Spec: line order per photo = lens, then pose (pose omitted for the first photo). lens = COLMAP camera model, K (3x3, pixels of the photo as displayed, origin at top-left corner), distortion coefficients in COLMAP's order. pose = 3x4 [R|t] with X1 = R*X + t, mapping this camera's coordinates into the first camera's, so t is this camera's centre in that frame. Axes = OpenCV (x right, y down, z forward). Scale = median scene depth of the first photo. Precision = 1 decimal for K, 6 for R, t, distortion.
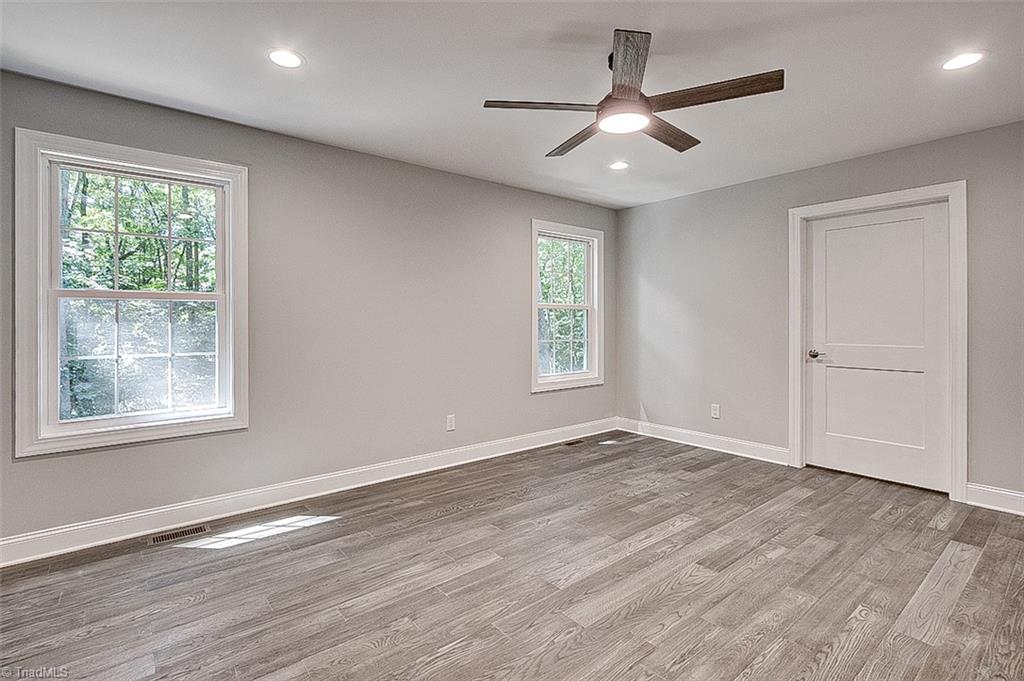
lens RADIAL K [[488.4, 0, 507.5], [0, 488.4, 325.3], [0, 0, 1]] dist [-0.007860, 0.000721]
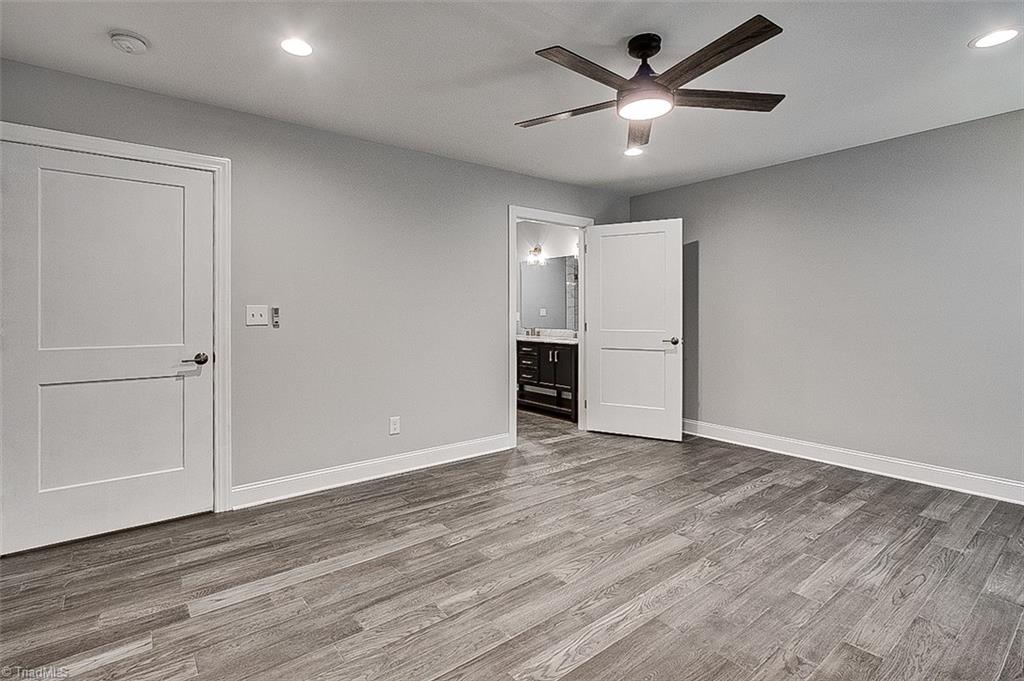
lens RADIAL K [[488.4, 0, 507.5], [0, 488.4, 325.3], [0, 0, 1]] dist [-0.007860, 0.000721]
pose [[-0.999805, 0.005447, 0.018988, 0.443362], [0.006072, 0.999437, 0.032997, -0.010803], [-0.018798, 0.033105, -0.999275, 1.753690]]
